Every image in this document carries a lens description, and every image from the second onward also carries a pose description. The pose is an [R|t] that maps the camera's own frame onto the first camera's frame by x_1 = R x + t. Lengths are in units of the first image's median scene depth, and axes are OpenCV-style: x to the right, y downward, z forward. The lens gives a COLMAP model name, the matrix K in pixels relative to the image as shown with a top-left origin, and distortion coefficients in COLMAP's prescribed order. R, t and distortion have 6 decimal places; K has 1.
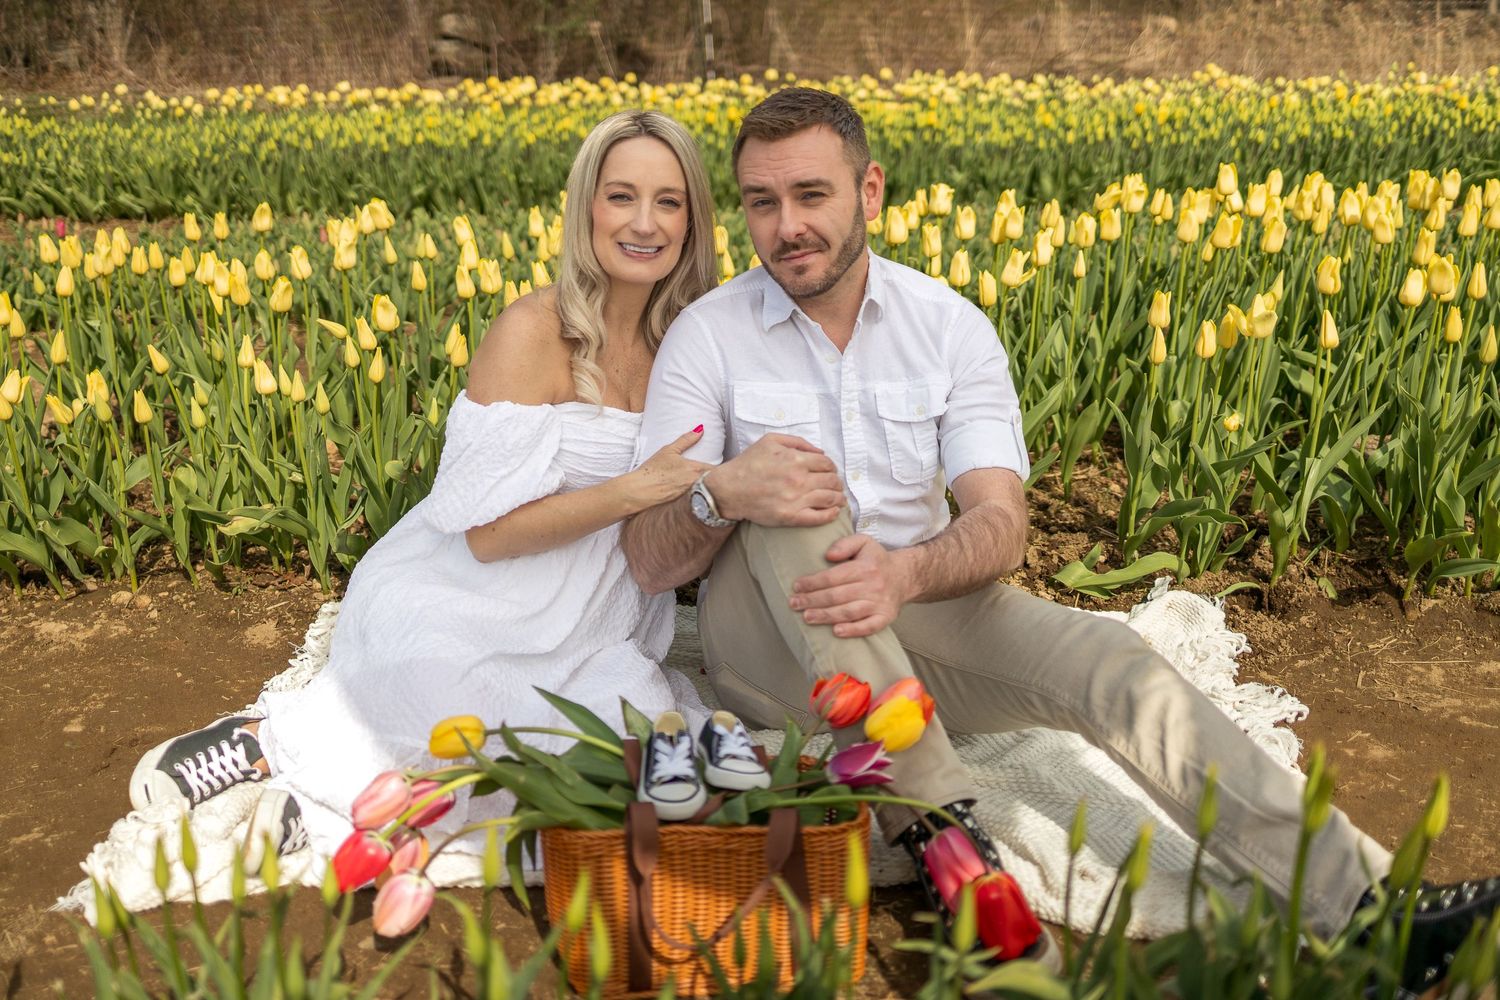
lens RADIAL K [[1533.8, 0, 756.9], [0, 1533.8, 493.2], [0, 0, 1]] dist [0.017402, 0.000000]
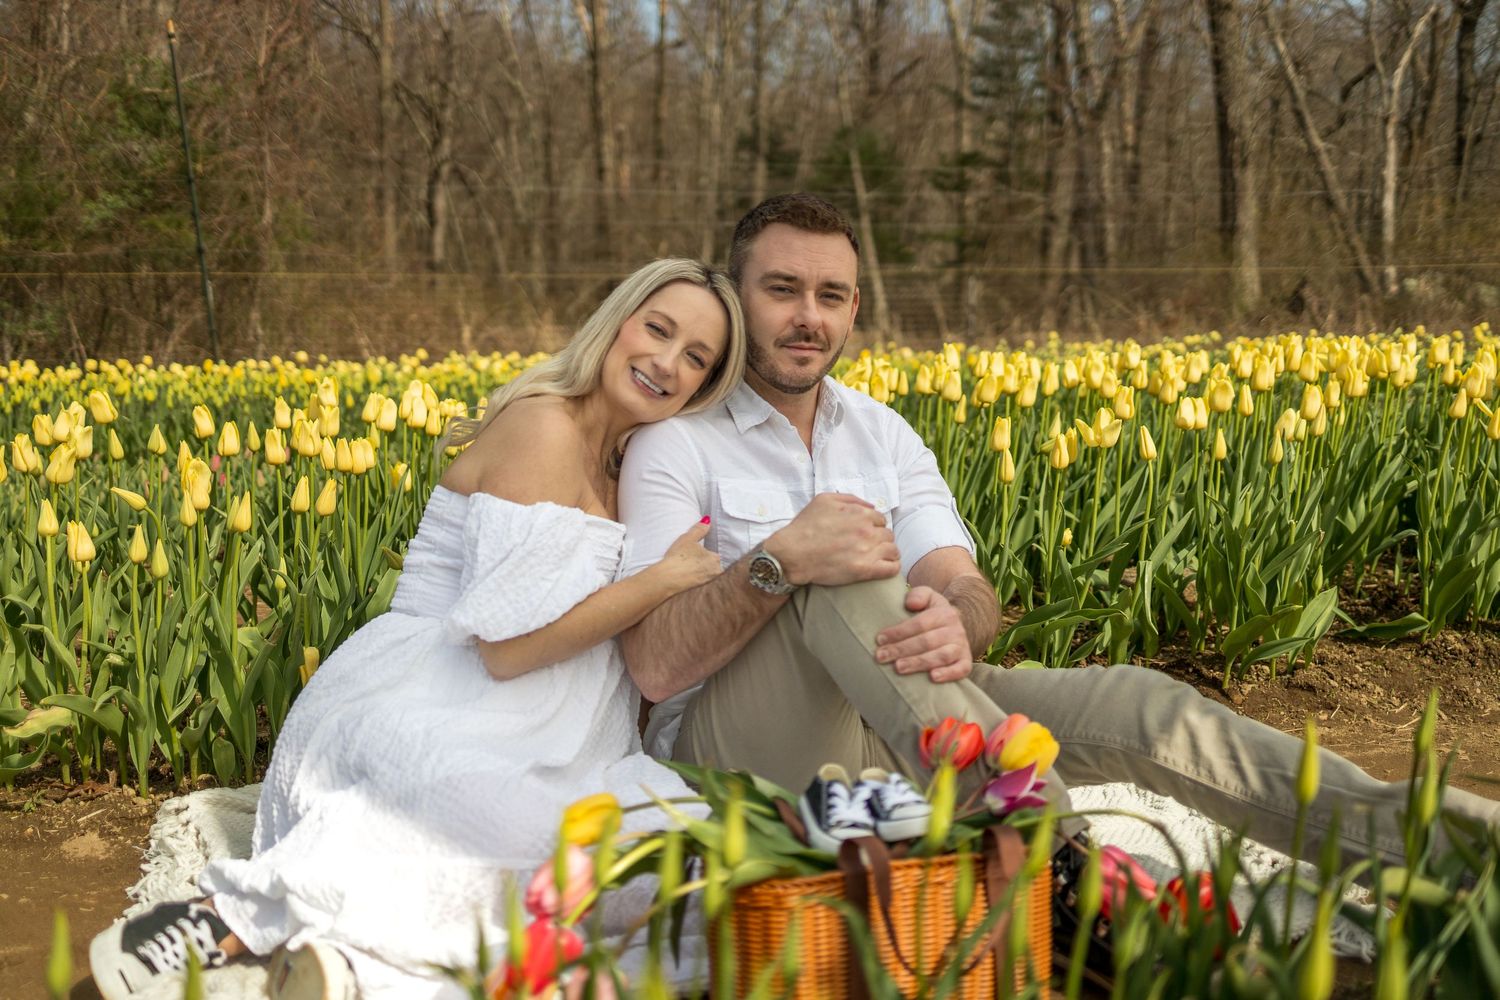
lens RADIAL K [[1533.8, 0, 755.7], [0, 1533.8, 498.0], [0, 0, 1]] dist [0.017402, 0.000000]
pose [[0.931921, -0.036134, 0.360856, -0.347342], [0.109524, 0.976606, -0.185056, 0.126478], [-0.345727, 0.211980, 0.914077, 0.099375]]
